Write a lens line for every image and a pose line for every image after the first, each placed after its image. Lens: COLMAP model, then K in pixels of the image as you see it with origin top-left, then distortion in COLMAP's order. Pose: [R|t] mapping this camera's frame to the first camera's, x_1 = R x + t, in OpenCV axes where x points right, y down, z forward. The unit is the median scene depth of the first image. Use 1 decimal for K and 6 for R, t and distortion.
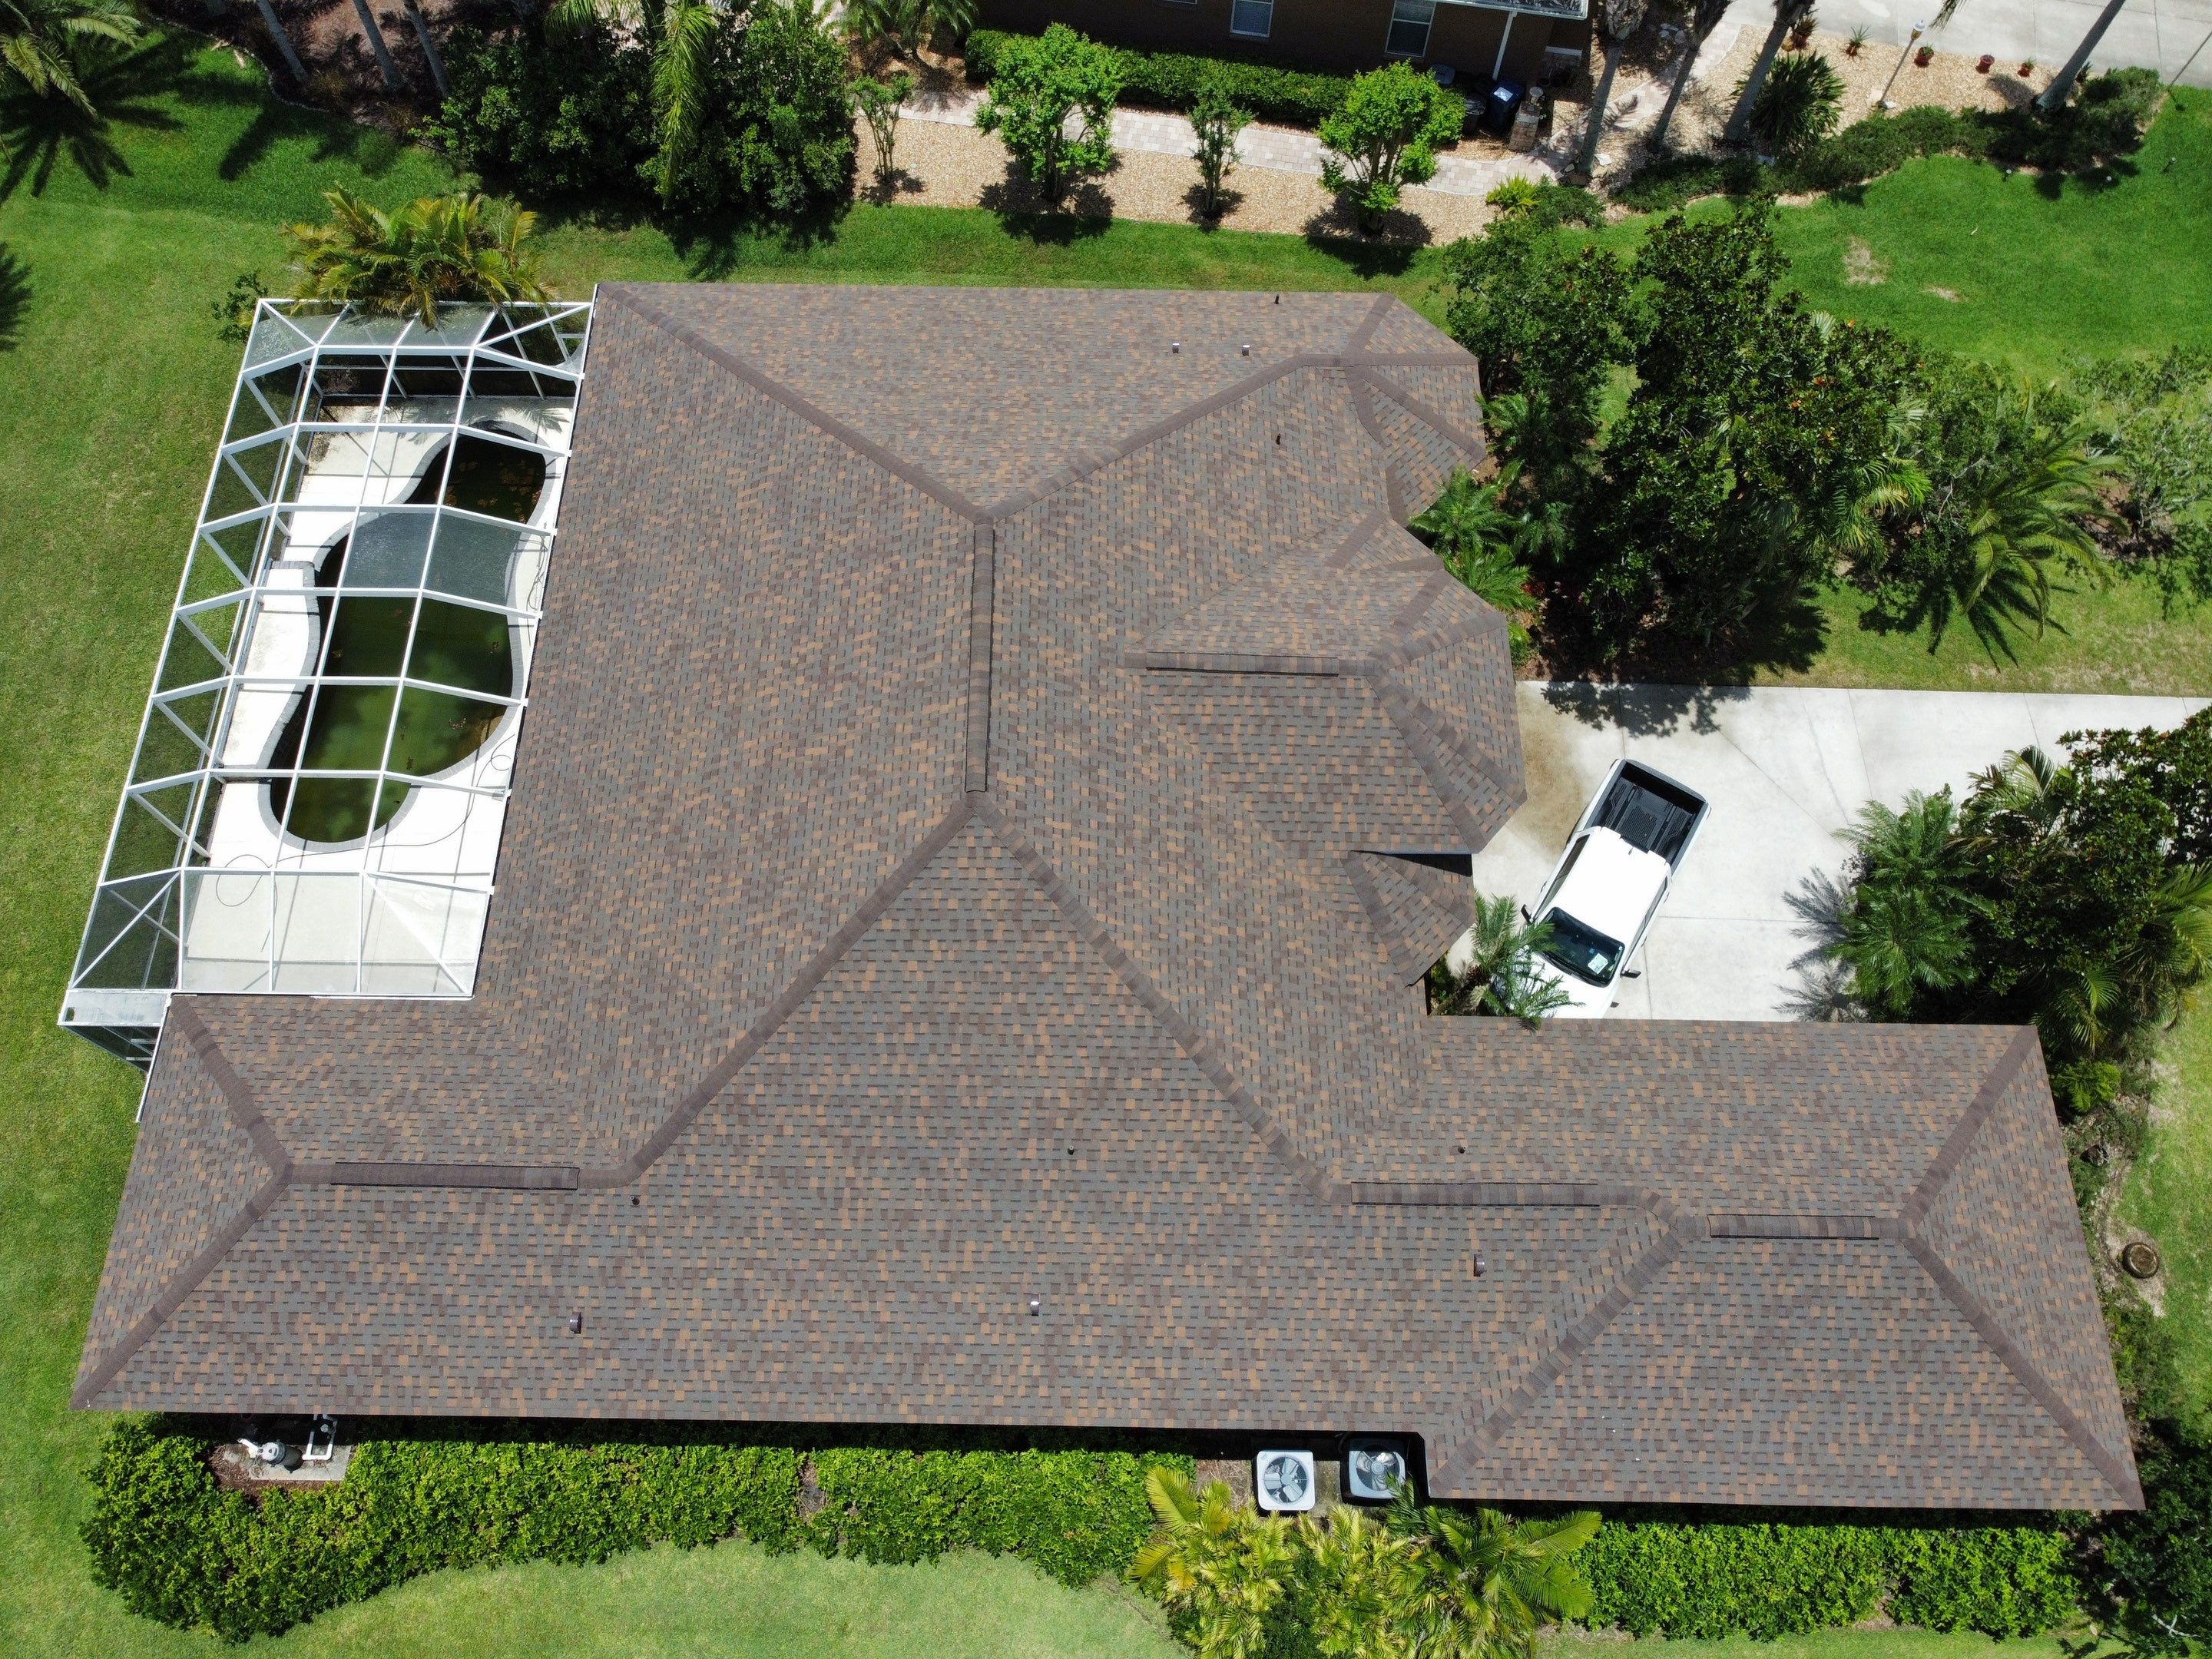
lens RADIAL K [[1678.9, 0, 1078.5], [0, 1678.9, 803.5], [0, 0, 1]] dist [0.004282, -0.013600]
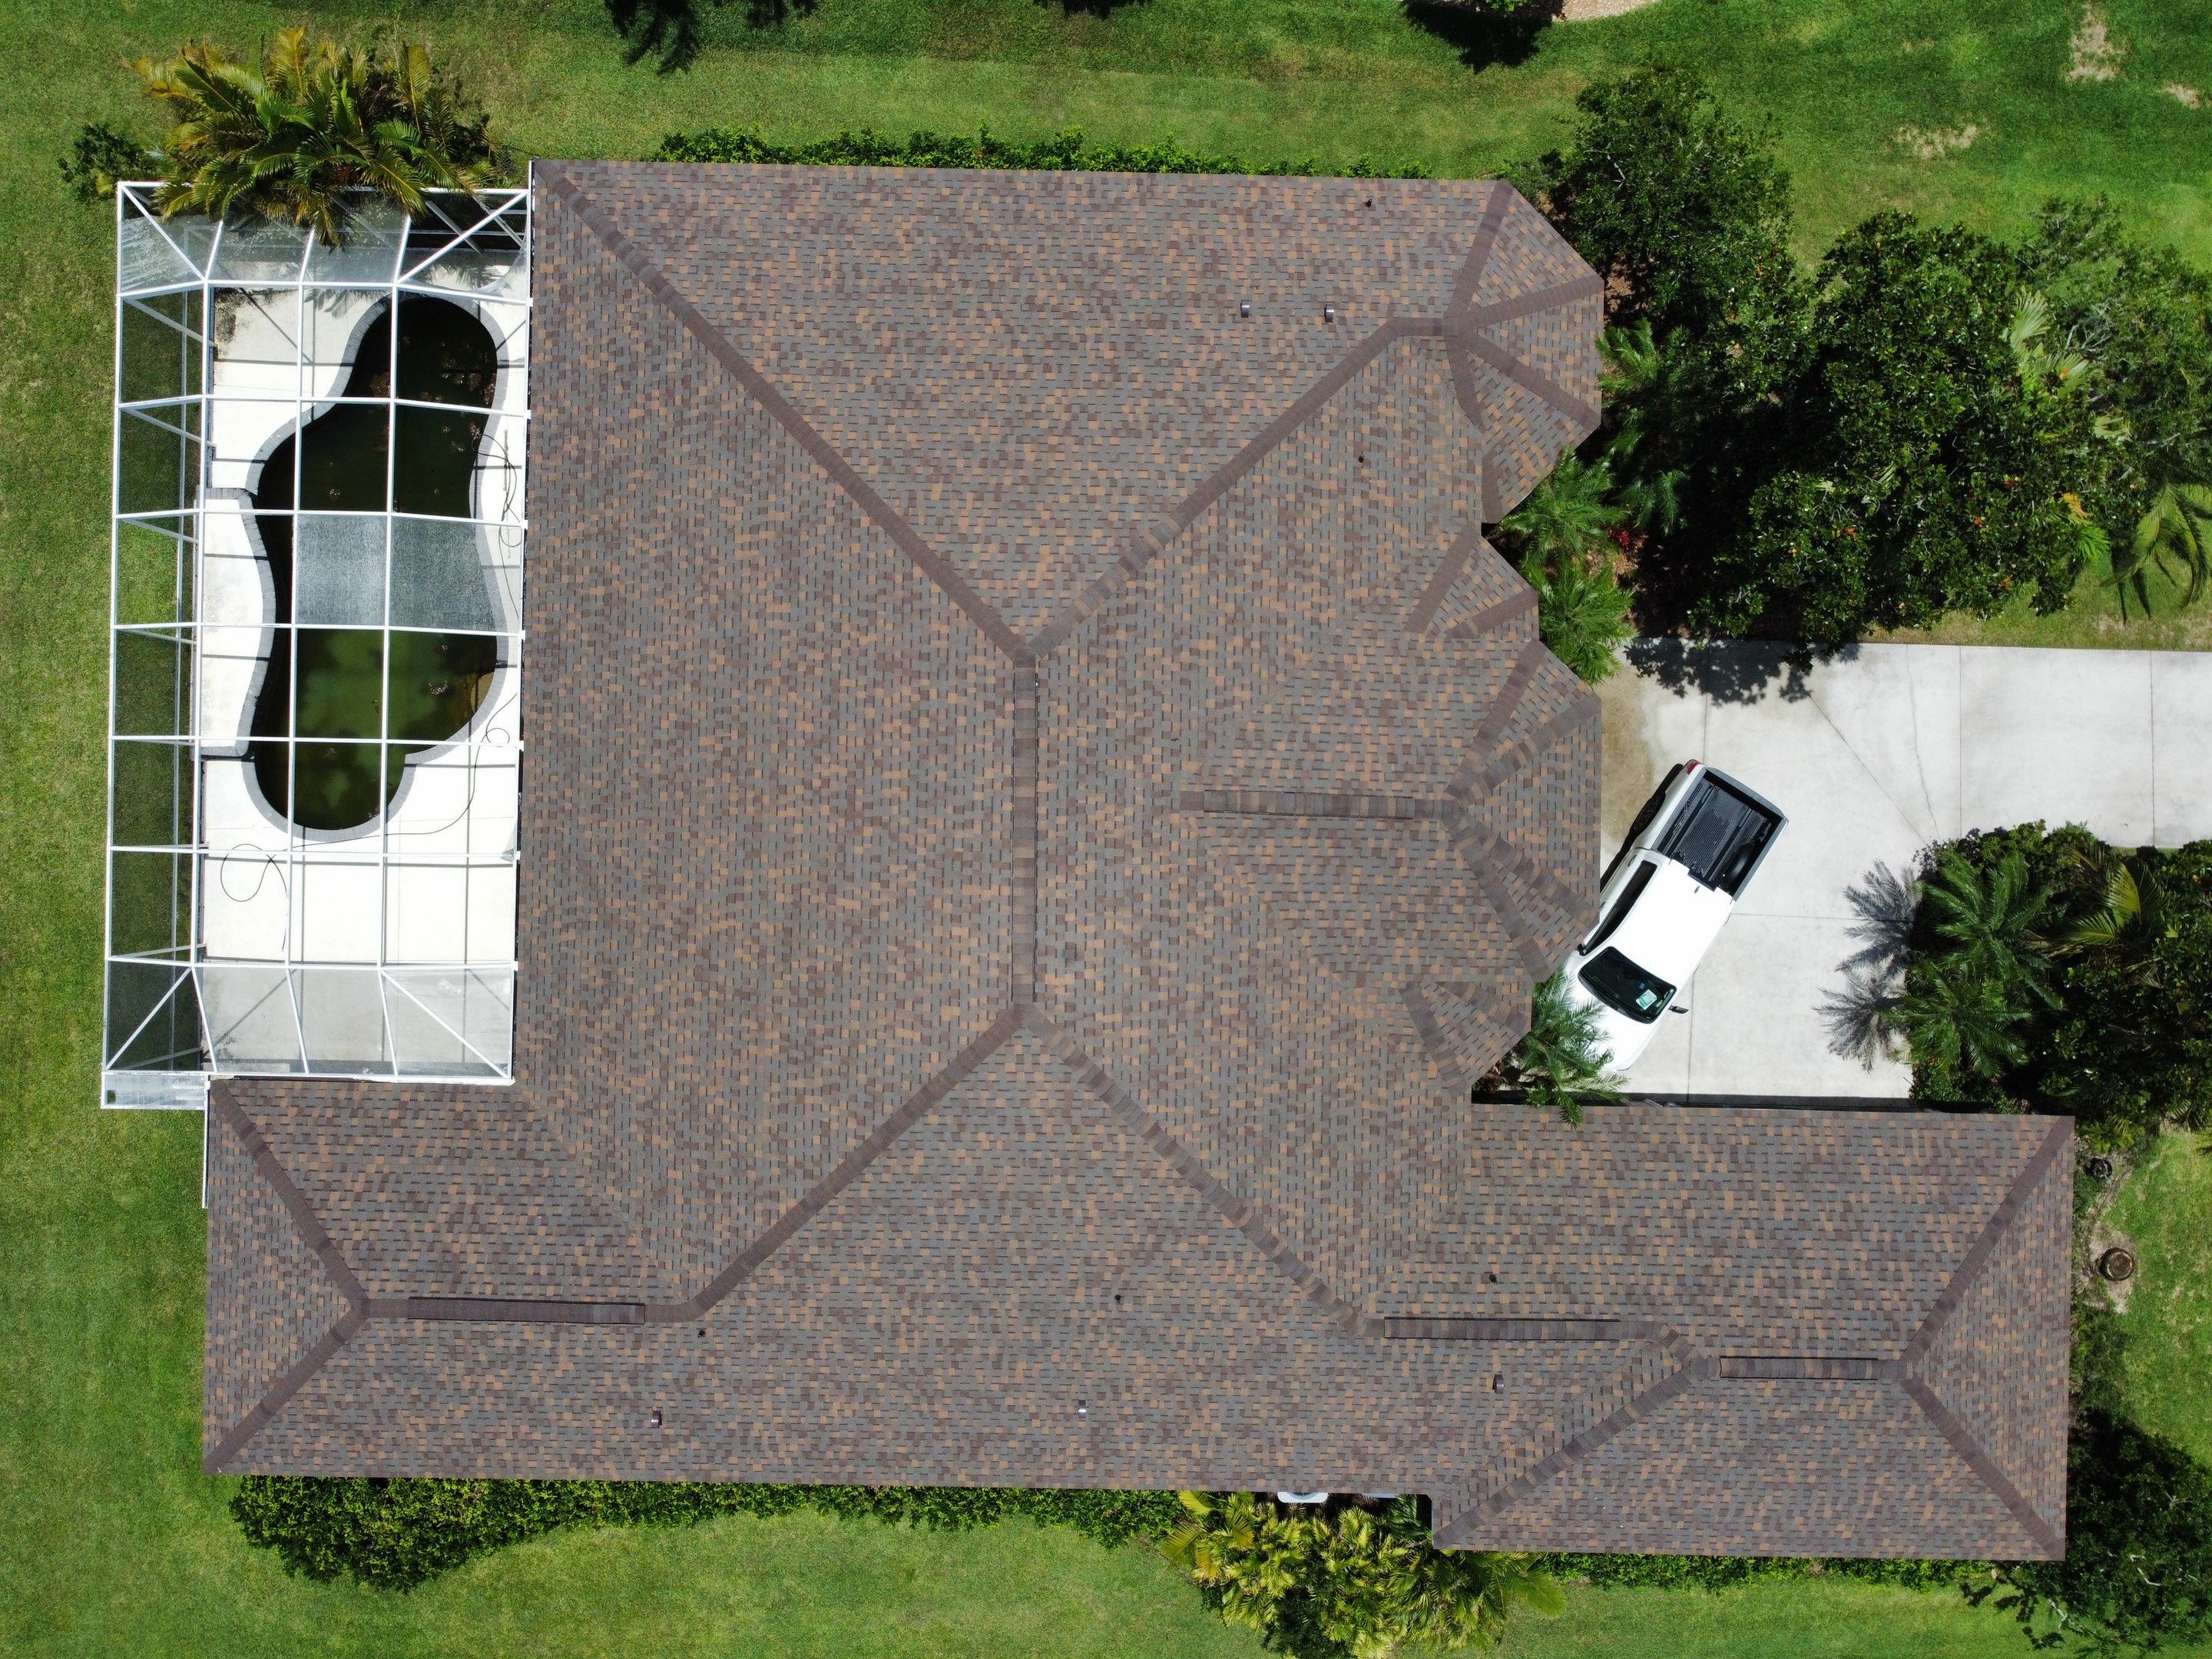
lens RADIAL K [[1666.2, 0, 1077.4], [0, 1666.2, 808.2], [0, 0, 1]] dist [0.006065, -0.013023]
pose [[0.999986, 0.003593, 0.003970, -0.031257], [-0.004923, 0.908568, 0.417708, -0.450463], [-0.002107, -0.417722, 0.908573, 0.172140]]
